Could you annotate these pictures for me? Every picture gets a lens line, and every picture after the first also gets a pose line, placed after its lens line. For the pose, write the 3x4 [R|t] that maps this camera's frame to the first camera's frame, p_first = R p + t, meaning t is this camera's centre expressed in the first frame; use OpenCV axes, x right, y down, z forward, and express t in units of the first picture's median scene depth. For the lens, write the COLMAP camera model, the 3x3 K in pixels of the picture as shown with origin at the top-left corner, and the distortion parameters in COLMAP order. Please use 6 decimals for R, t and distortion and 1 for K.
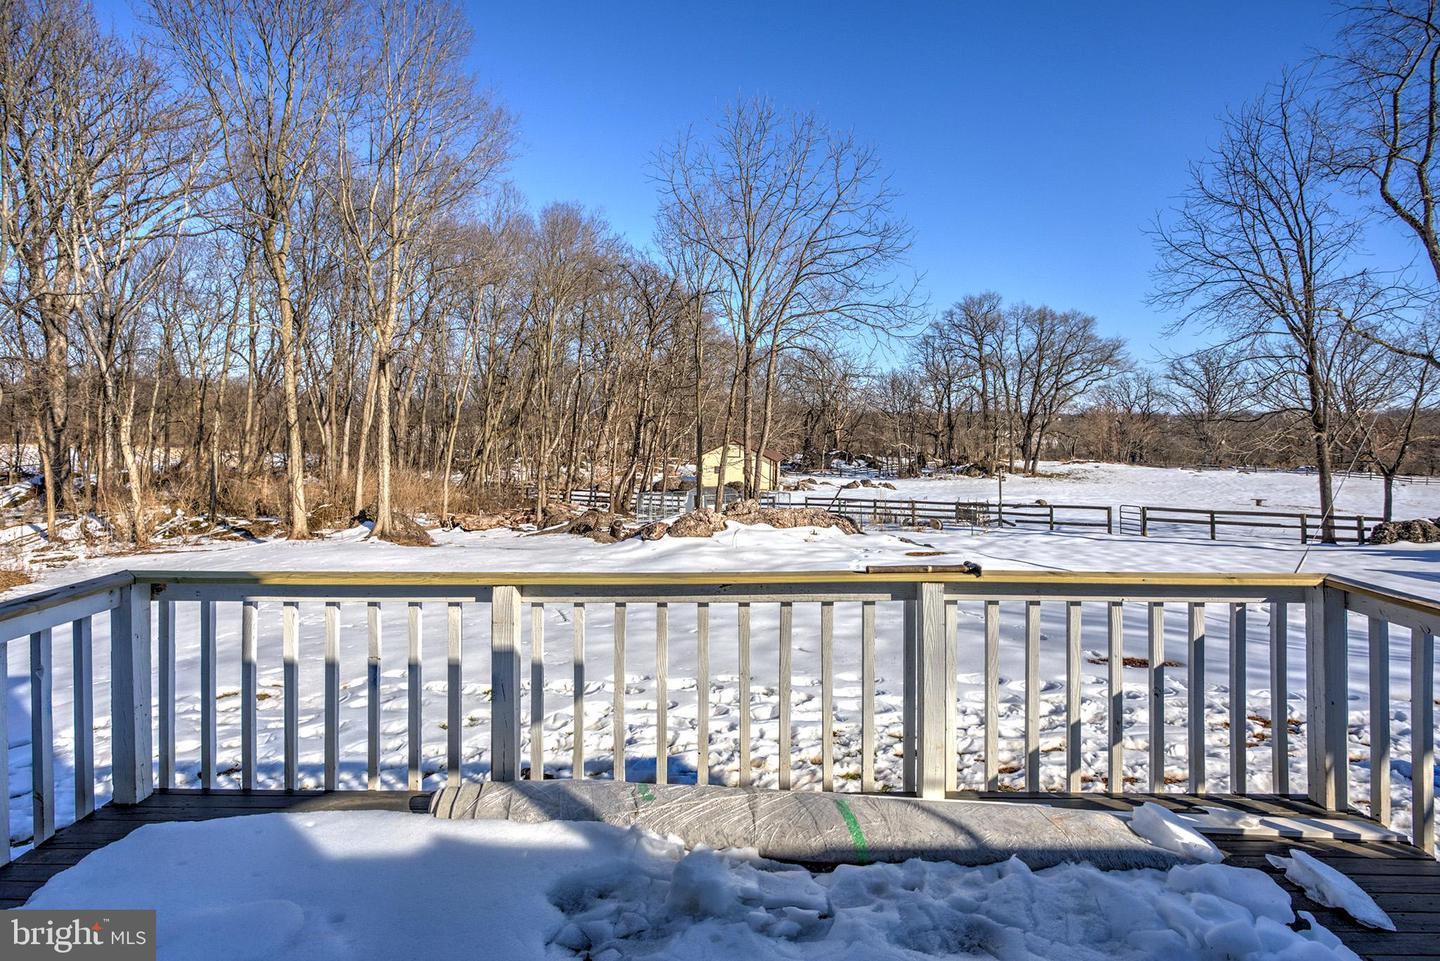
lens RADIAL K [[725.9, 0, 719.2], [0, 725.9, 419.5], [0, 0, 1]] dist [0.002900, 0.000062]
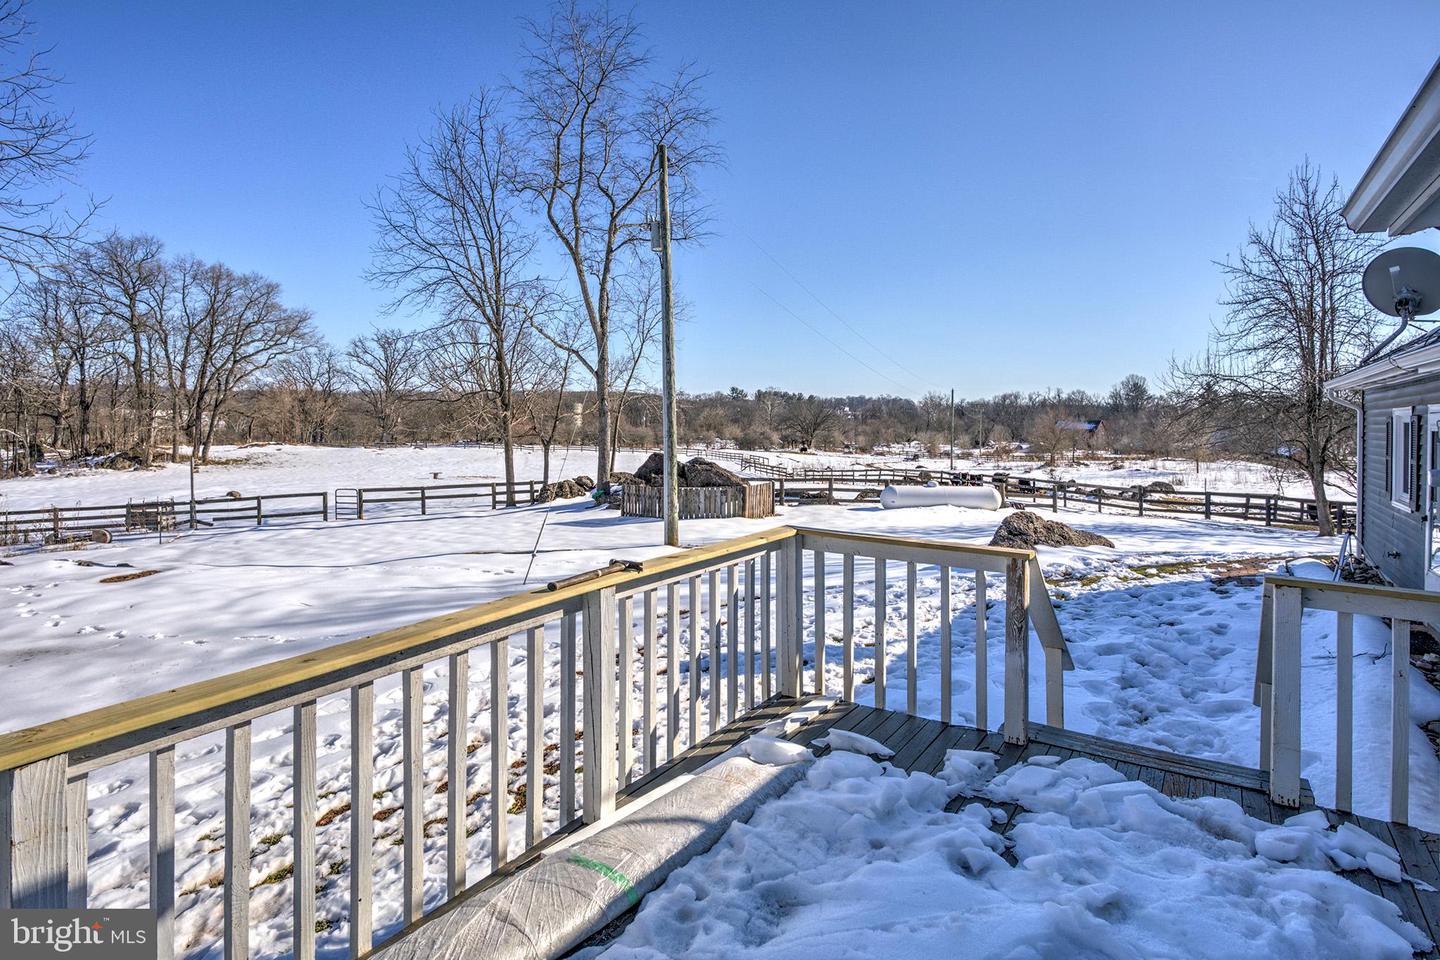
lens RADIAL K [[795.3, 0, 709.0], [0, 795.3, 404.7], [0, 0, 1]] dist [-0.003352, 0.004070]
pose [[0.549858, 0.001194, 0.835258, -0.043658], [-0.009364, 0.999945, 0.004736, -0.001582], [-0.835206, -0.010425, 0.549838, 0.028507]]
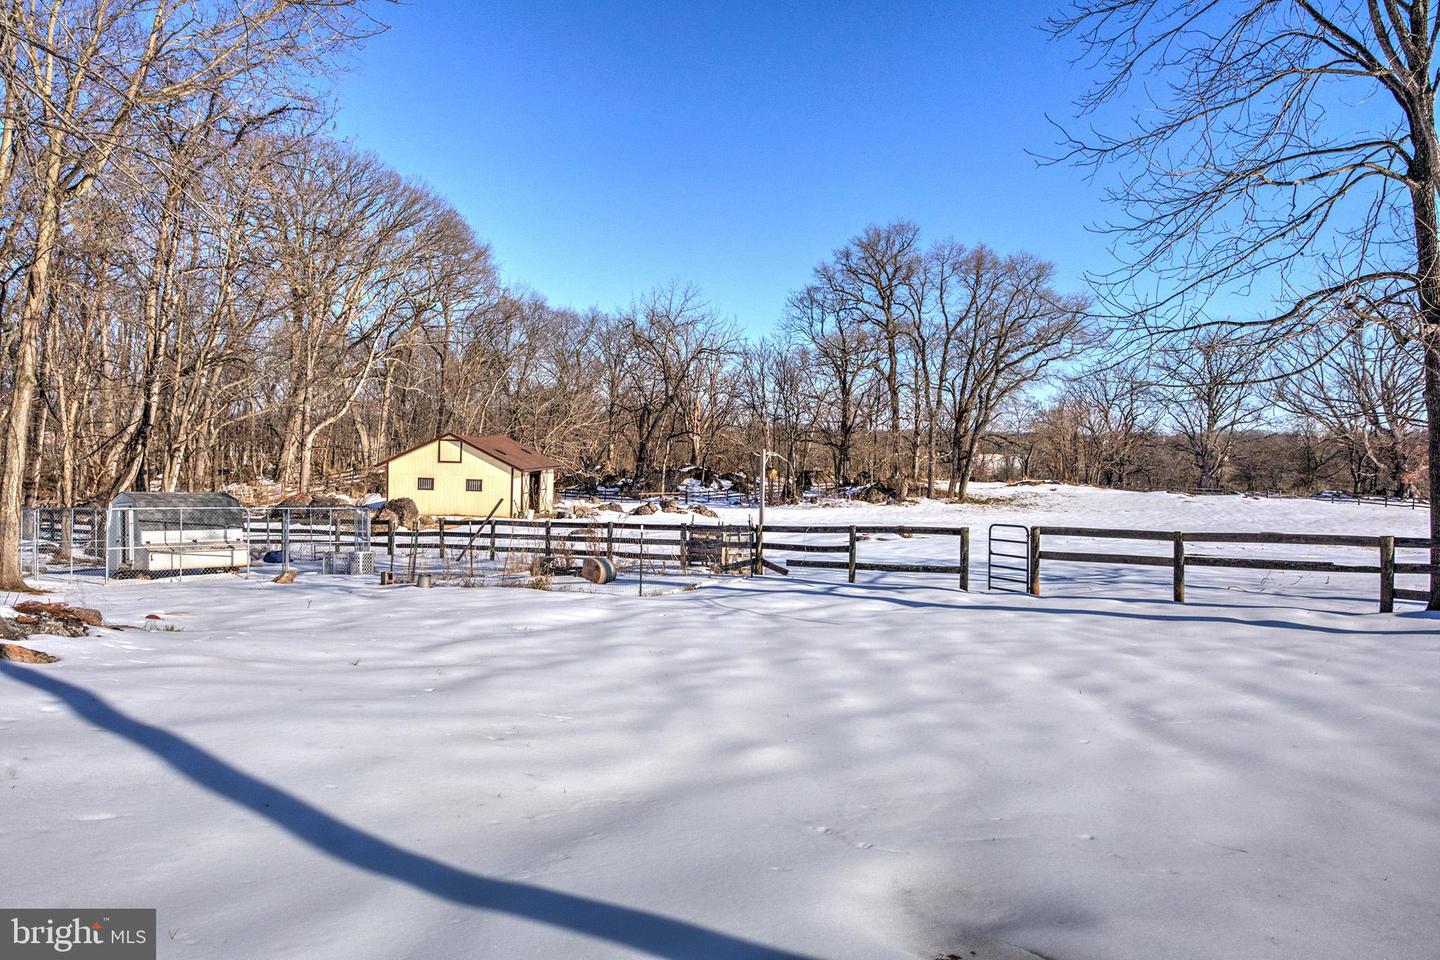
lens RADIAL K [[979.4, 0, 715.6], [0, 979.4, 474.7], [0, 0, 1]] dist [-0.005981, 0.000450]
pose [[0.992468, 0.006871, 0.122307, 0.314632], [-0.011633, 0.999200, 0.038263, 0.066964], [-0.121947, -0.039397, 0.991754, 0.434709]]
